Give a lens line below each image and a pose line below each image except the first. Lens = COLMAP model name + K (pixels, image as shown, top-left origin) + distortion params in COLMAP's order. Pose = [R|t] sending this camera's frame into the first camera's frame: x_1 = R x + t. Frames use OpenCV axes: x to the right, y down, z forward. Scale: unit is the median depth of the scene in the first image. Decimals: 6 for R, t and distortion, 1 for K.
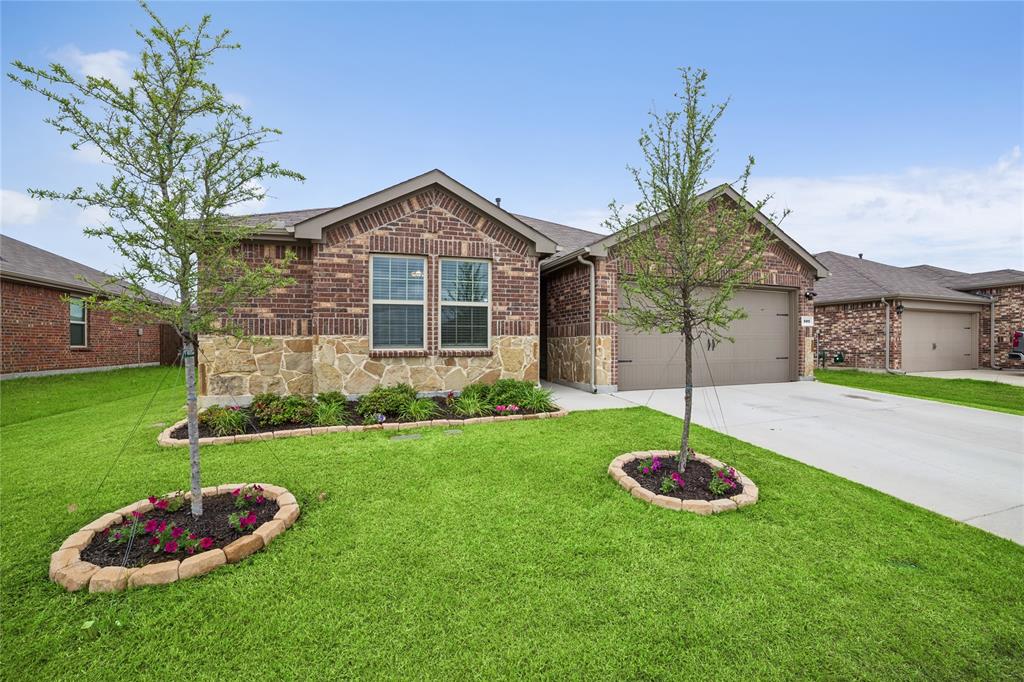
lens RADIAL K [[431.3, 0, 512.3], [0, 431.3, 347.4], [0, 0, 1]] dist [-0.104057, 0.036805]
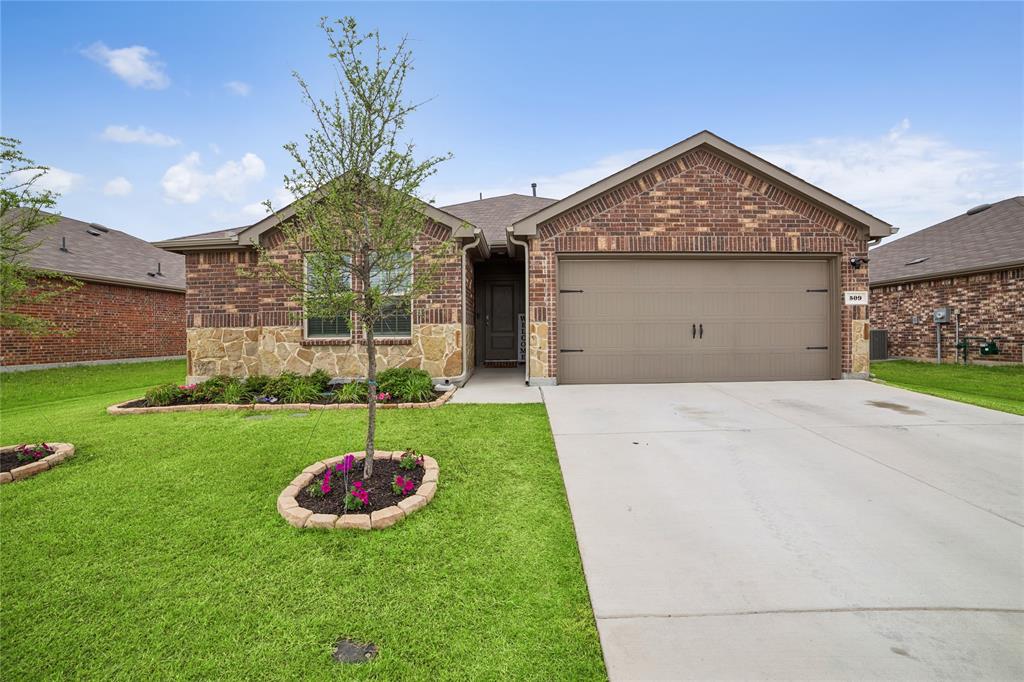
lens RADIAL K [[423.4, 0, 514.0], [0, 423.4, 338.7], [0, 0, 1]] dist [-0.104243, 0.038283]
pose [[0.937569, -0.003393, -0.347783, 0.507538], [0.005674, 0.999969, 0.005540, 0.002370], [0.347754, -0.007168, 0.937559, 0.156935]]
